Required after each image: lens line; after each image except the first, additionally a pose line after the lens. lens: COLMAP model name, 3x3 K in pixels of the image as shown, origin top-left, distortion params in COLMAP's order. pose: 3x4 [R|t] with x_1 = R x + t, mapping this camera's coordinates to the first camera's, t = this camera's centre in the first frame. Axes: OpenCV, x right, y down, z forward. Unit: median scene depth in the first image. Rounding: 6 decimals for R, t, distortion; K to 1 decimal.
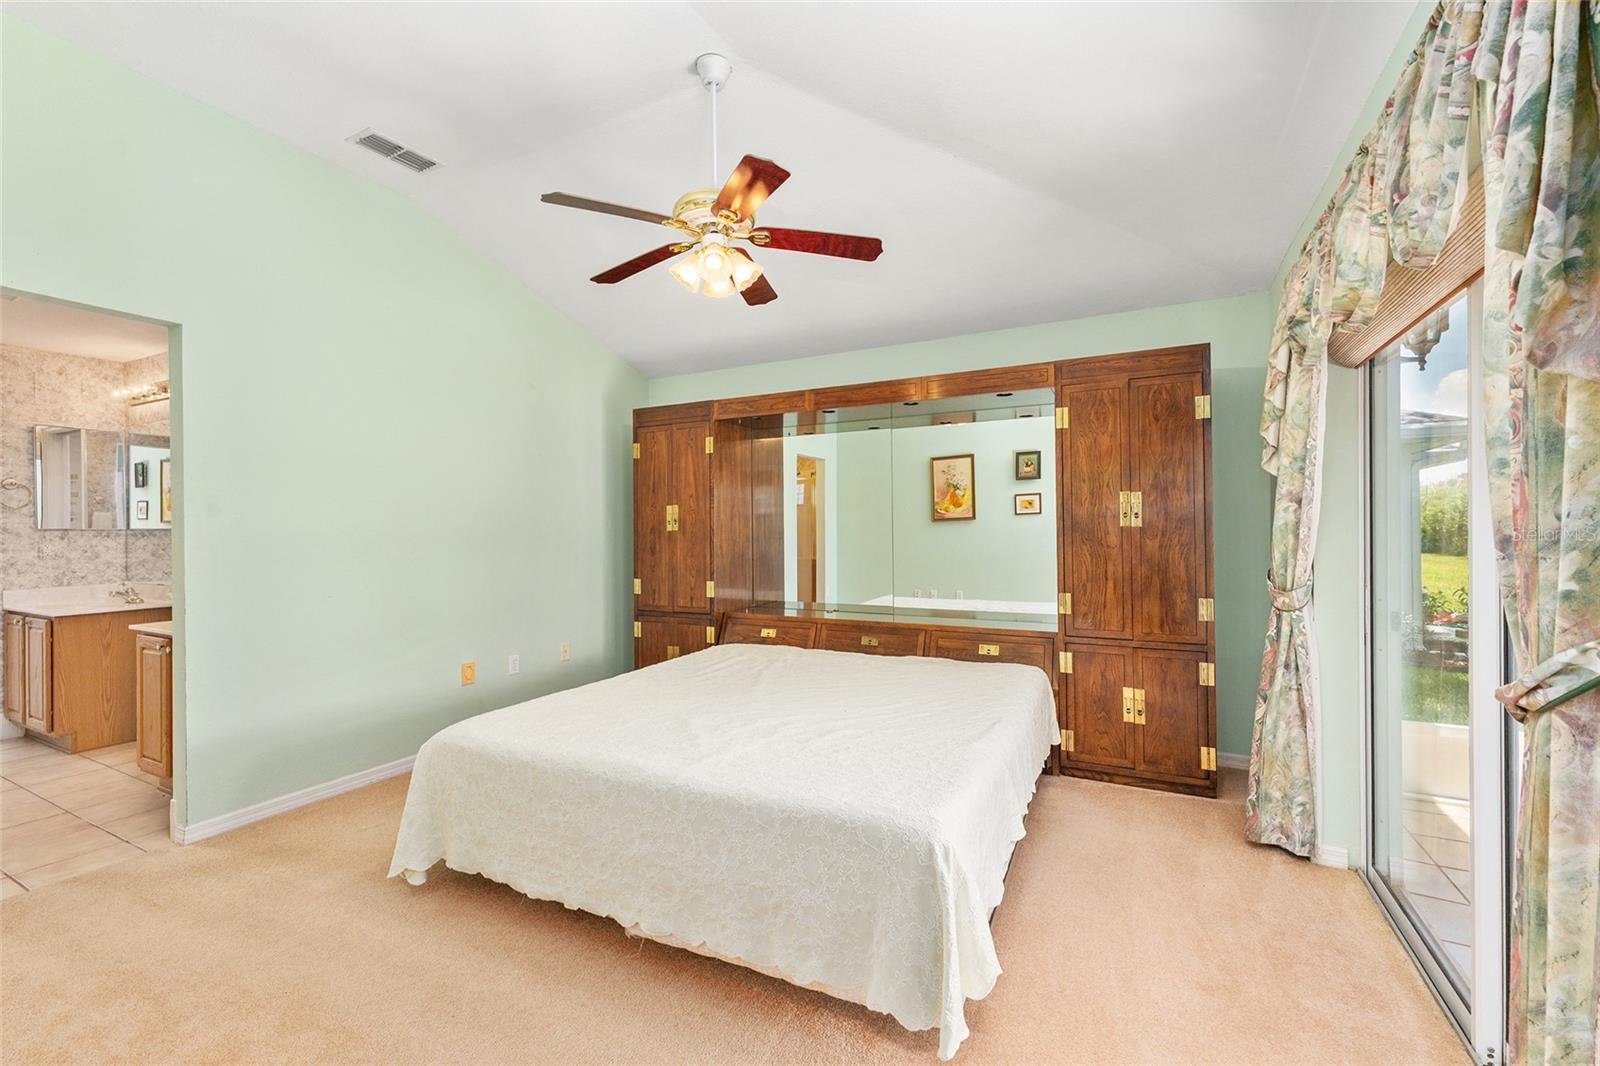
lens RADIAL K [[642.5, 0, 804.8], [0, 642.5, 531.2], [0, 0, 1]] dist [-0.002898, 0.000399]
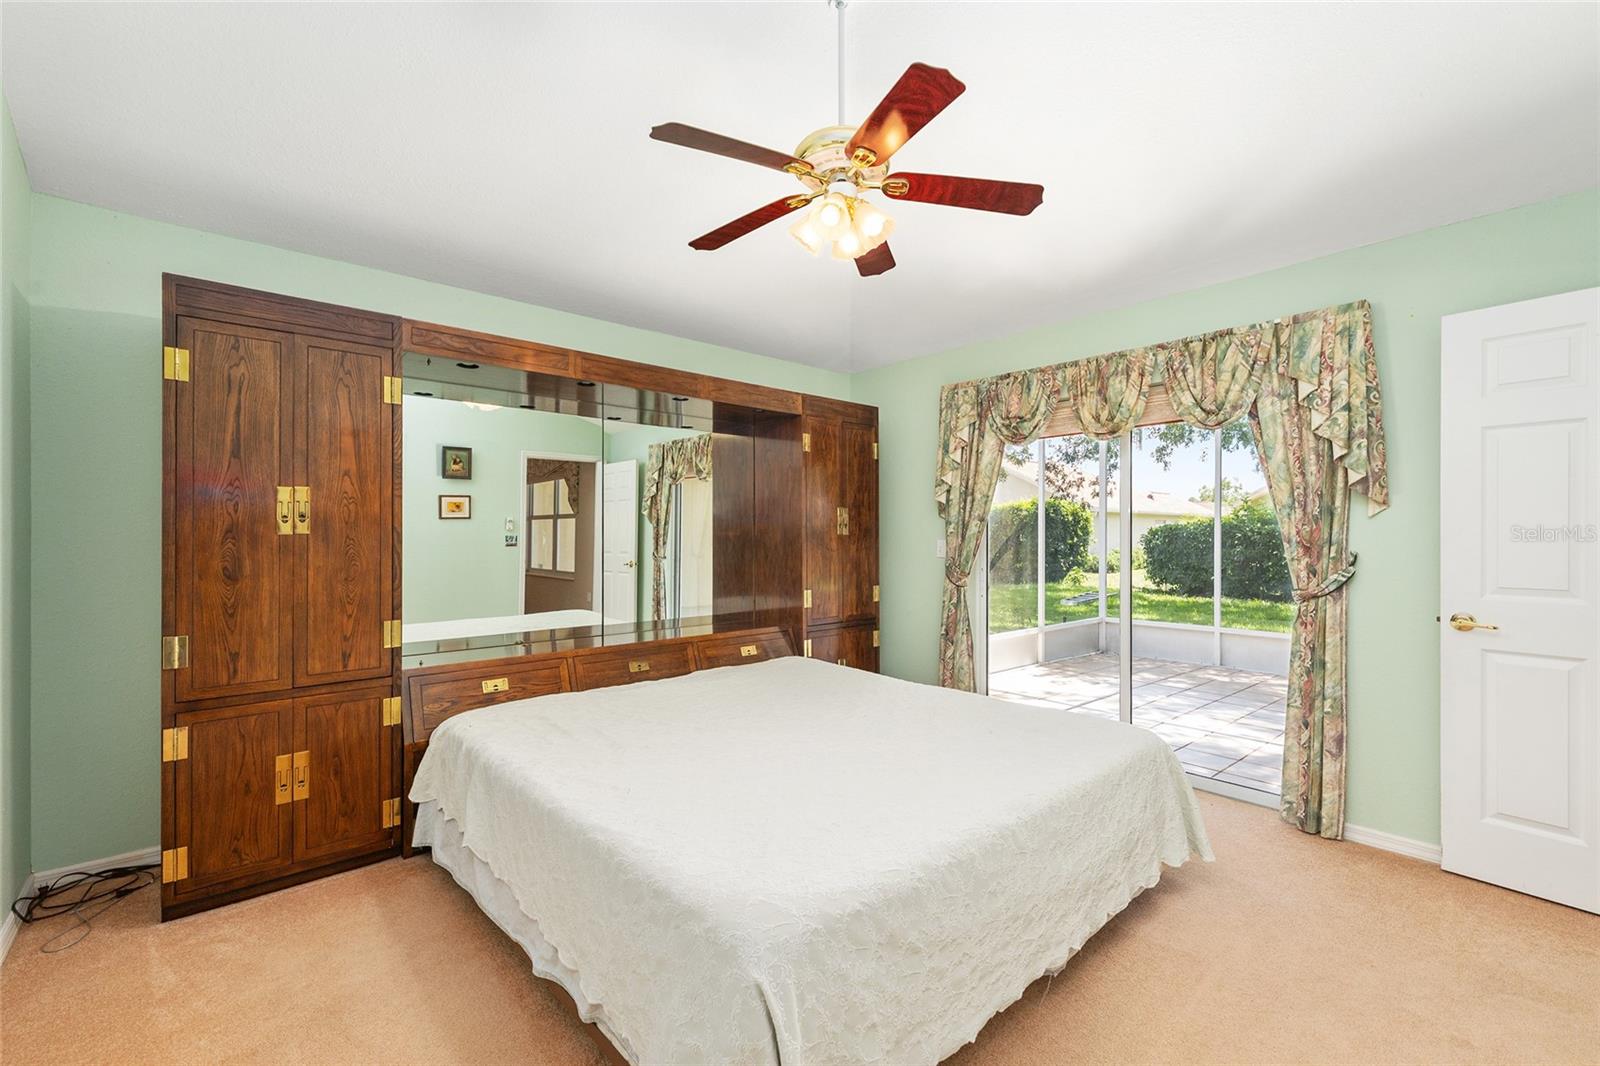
lens RADIAL K [[642.5, 0, 829.6], [0, 642.5, 530.5], [0, 0, 1]] dist [-0.002898, 0.000399]
pose [[0.388964, 0.014054, 0.921146, -0.522865], [-0.002518, 0.999896, -0.014192, 0.002189], [-0.921249, 0.003201, 0.388959, 0.387798]]
